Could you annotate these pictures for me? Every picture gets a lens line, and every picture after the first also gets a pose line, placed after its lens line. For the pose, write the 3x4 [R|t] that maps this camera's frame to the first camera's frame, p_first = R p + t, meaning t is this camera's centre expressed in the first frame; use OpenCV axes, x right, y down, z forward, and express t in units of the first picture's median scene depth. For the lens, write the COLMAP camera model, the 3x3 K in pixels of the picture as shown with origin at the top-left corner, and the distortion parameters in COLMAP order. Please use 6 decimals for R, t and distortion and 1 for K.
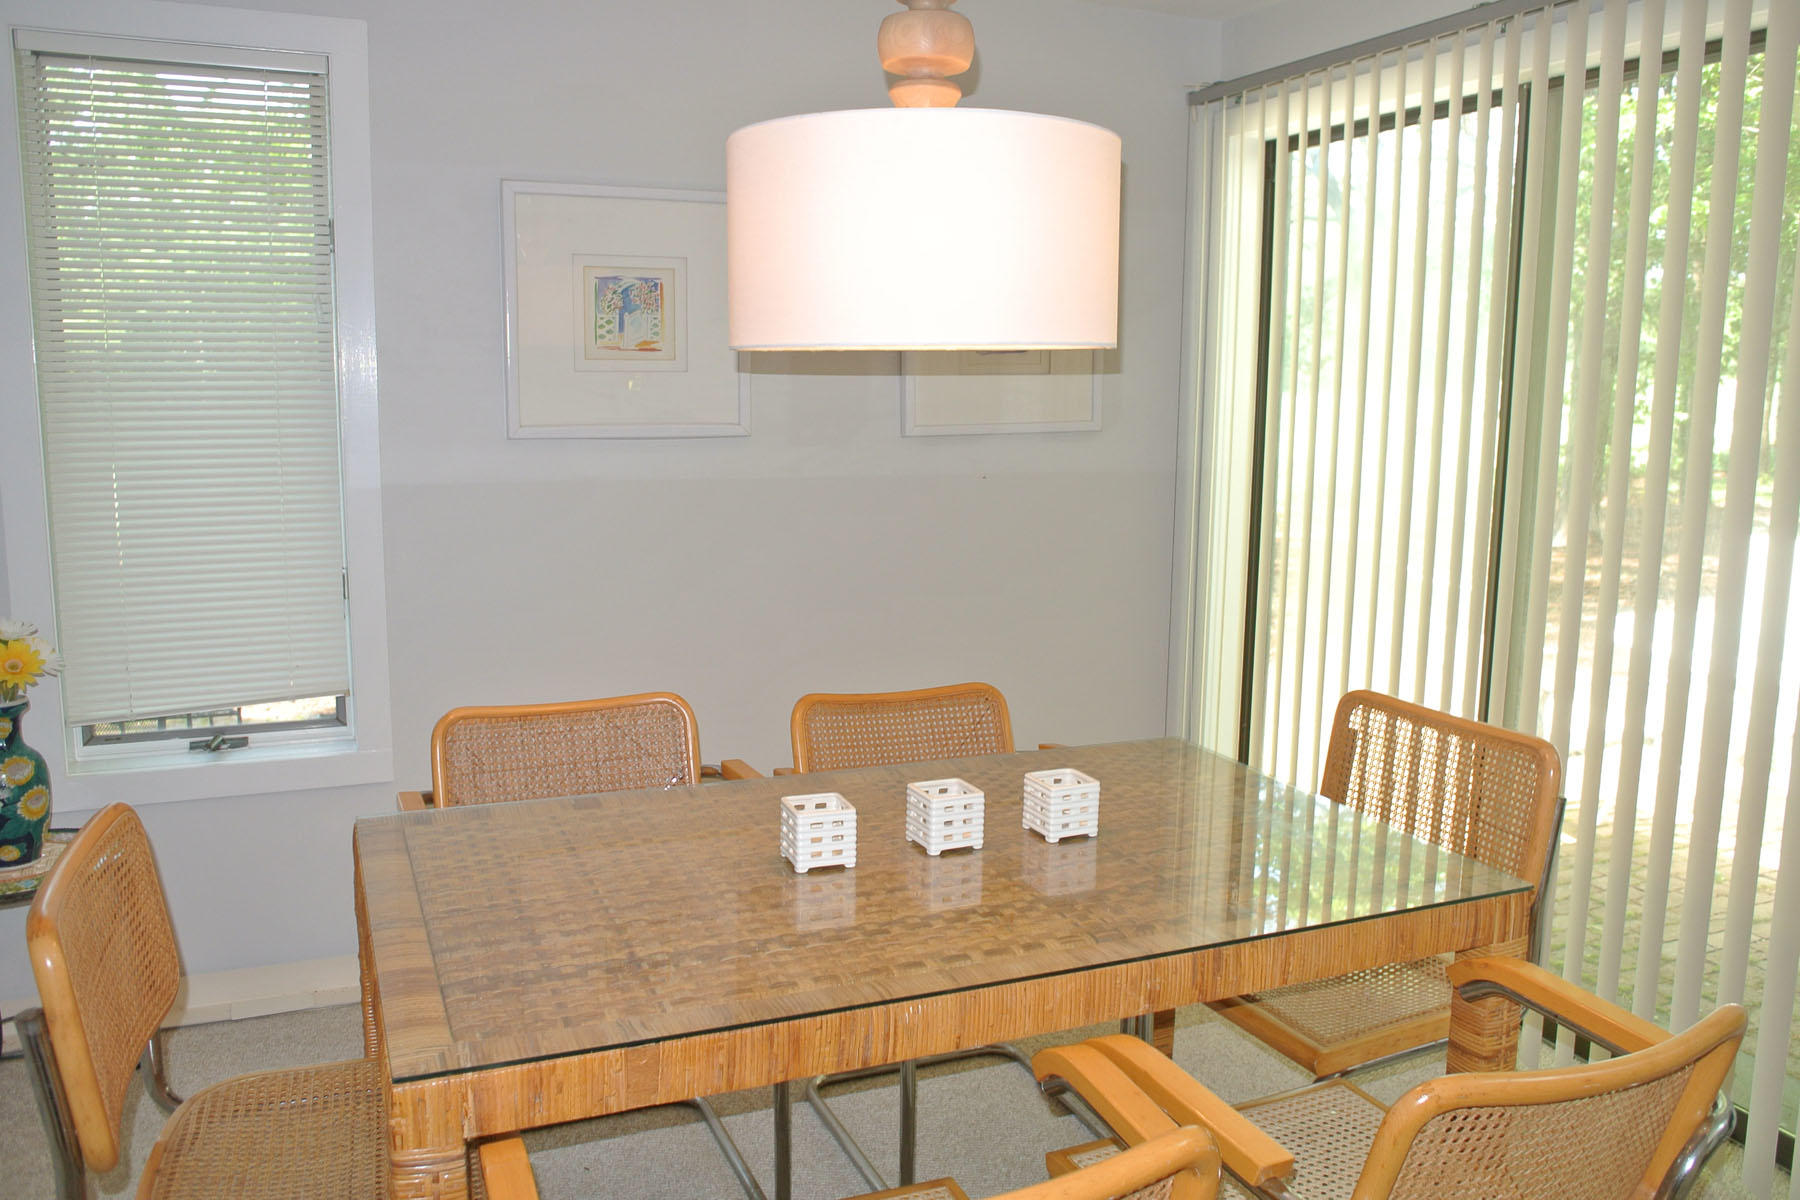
lens RADIAL K [[1385.7, 0, 900.0], [0, 1385.7, 600.0], [0, 0, 1]] dist [-0.098264, 0.065311]
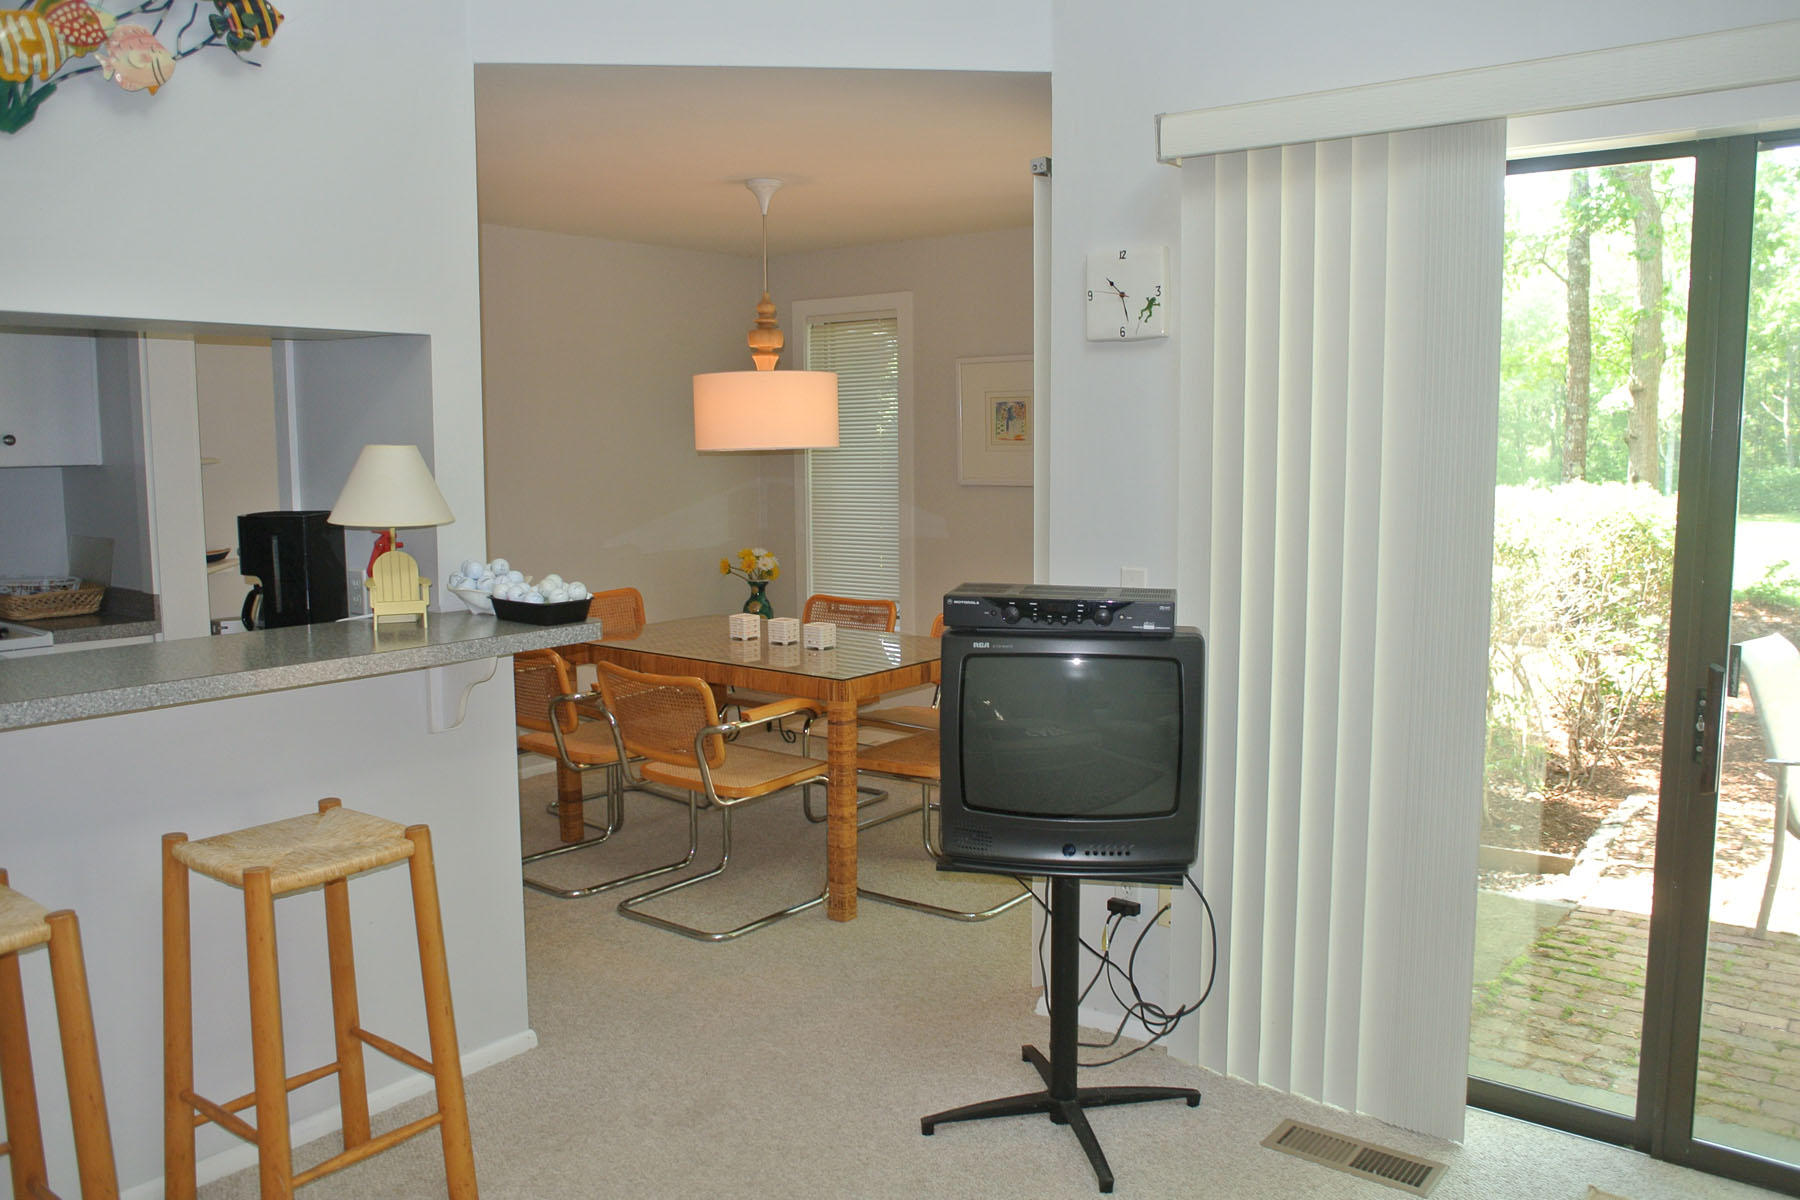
lens RADIAL K [[1385.7, 0, 900.0], [0, 1385.7, 600.0], [0, 0, 1]] dist [-0.098264, 0.065311]
pose [[0.474658, 0.084760, -0.876080, 1.433908], [-0.125118, 0.991742, 0.028162, 0.001602], [0.871232, 0.096246, 0.481343, -0.025217]]
